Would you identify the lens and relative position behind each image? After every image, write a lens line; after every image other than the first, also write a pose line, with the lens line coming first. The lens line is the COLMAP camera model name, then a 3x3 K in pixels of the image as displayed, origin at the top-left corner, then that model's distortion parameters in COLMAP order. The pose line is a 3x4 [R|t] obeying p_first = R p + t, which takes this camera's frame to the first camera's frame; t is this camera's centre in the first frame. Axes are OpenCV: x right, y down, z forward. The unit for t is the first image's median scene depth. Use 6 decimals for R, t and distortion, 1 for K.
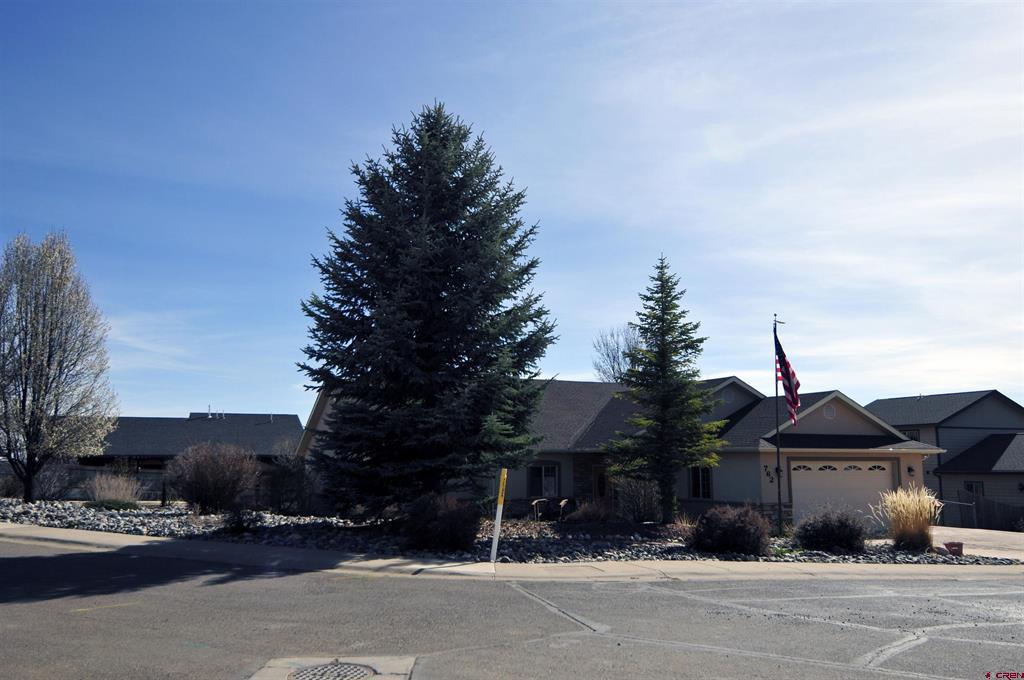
lens RADIAL K [[882.5, 0, 512.0], [0, 882.5, 340.0], [0, 0, 1]] dist [-0.096445, -0.002800]
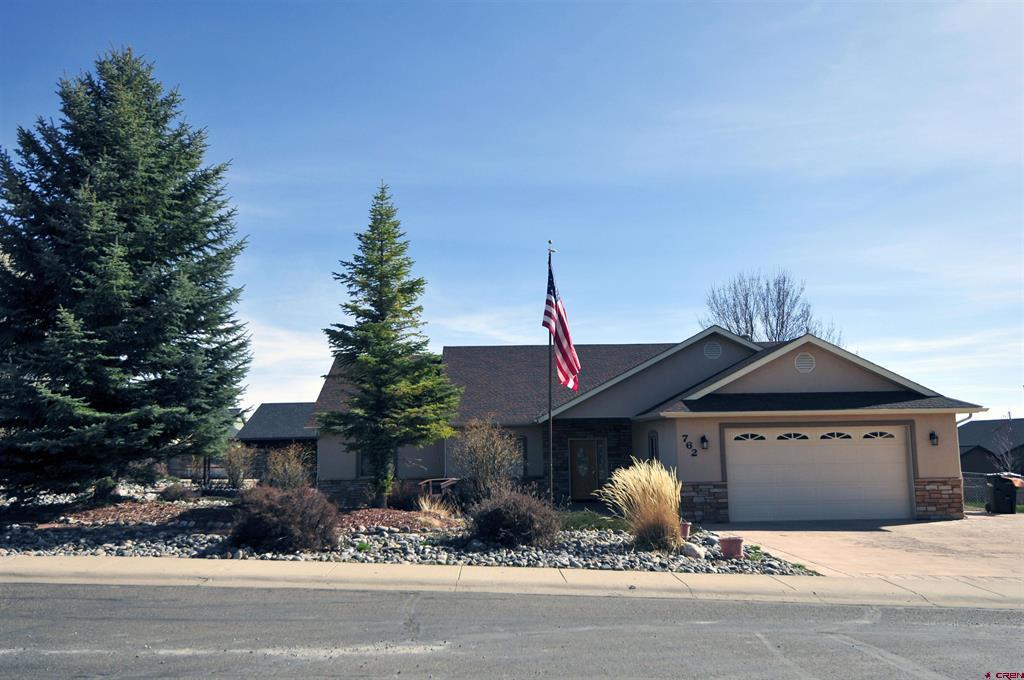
lens RADIAL K [[882.5, 0, 512.0], [0, 882.5, 340.0], [0, 0, 1]] dist [-0.096445, -0.002800]
pose [[0.934547, -0.058832, -0.350944, 0.426159], [0.069280, 0.997448, 0.017278, 0.033219], [0.349032, -0.040460, 0.936237, 0.203666]]
